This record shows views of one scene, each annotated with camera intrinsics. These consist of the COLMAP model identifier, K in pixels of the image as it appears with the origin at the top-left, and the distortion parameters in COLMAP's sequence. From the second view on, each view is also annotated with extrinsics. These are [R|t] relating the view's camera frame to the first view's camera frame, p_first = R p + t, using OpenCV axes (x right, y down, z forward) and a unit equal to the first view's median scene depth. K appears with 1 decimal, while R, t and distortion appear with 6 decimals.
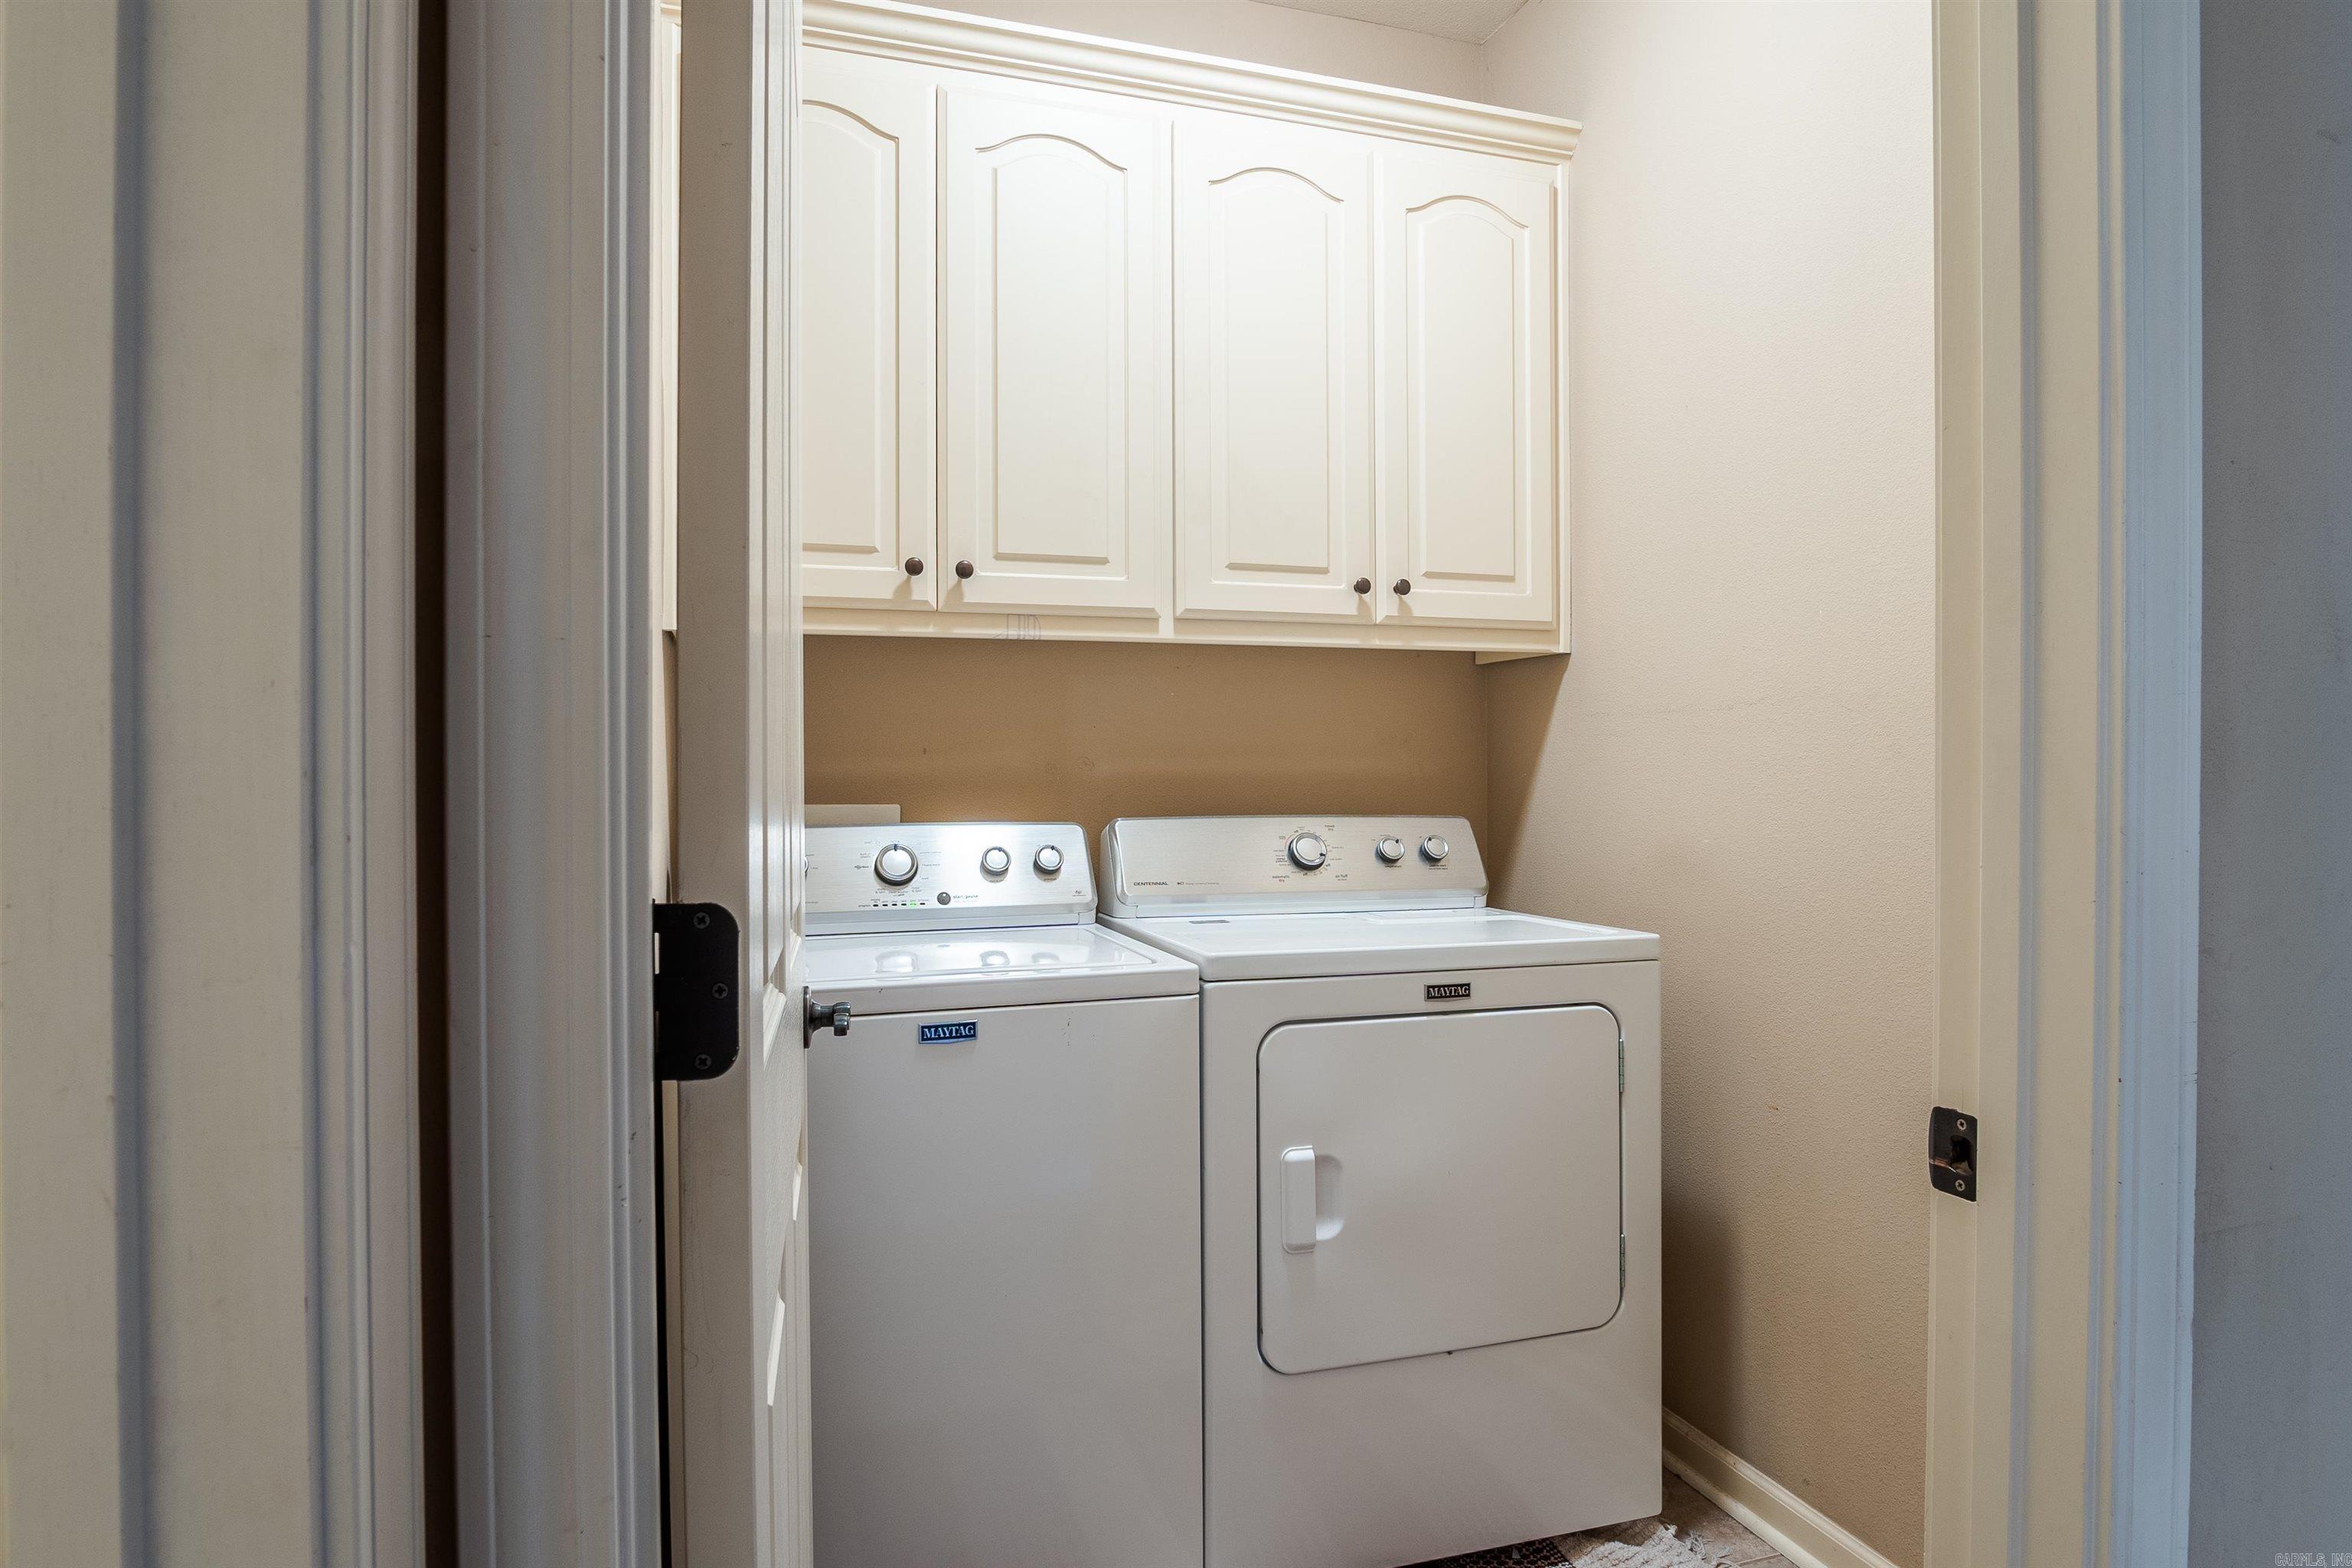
lens RADIAL K [[1342.4, 0, 1200.6], [0, 1342.4, 752.2], [0, 0, 1]] dist [-0.029400, 0.002003]
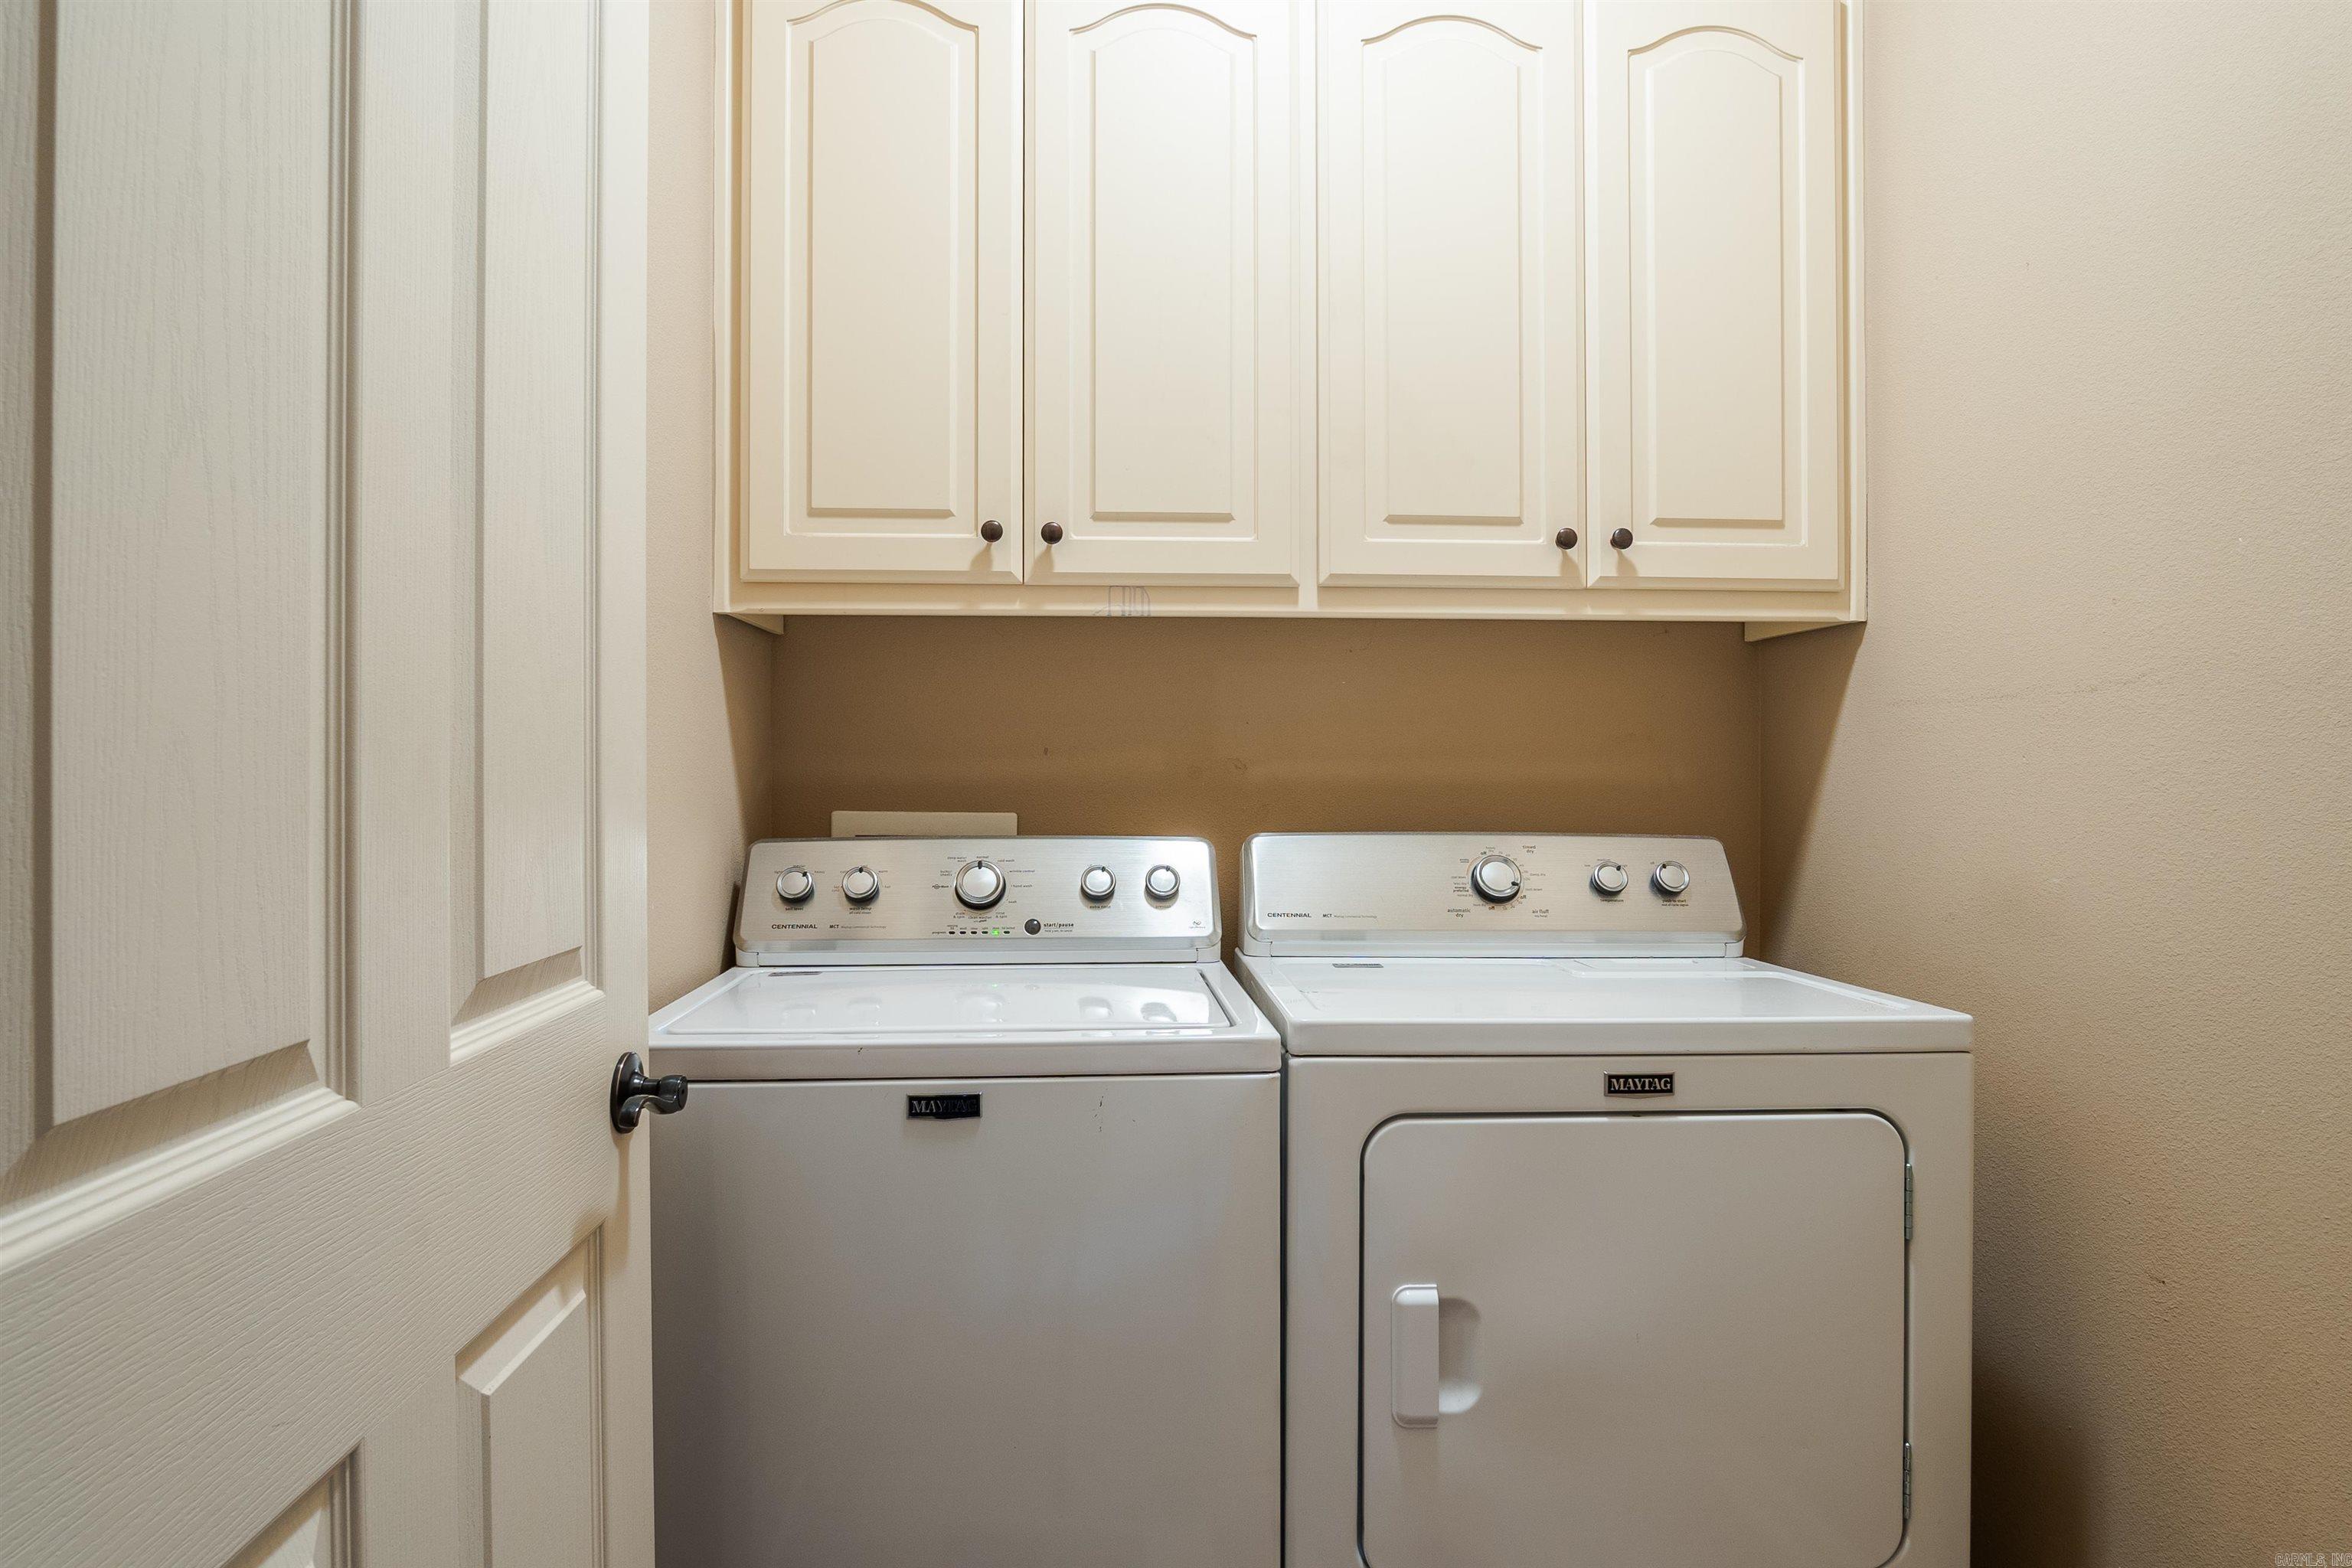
lens RADIAL K [[1342.4, 0, 1200.6], [0, 1342.4, 752.2], [0, 0, 1]] dist [-0.029400, 0.002003]
pose [[0.966549, 0.001364, -0.256477, 0.120033], [-0.001944, 0.999996, -0.002009, 0.001325], [0.256473, 0.002440, 0.966548, 0.207755]]
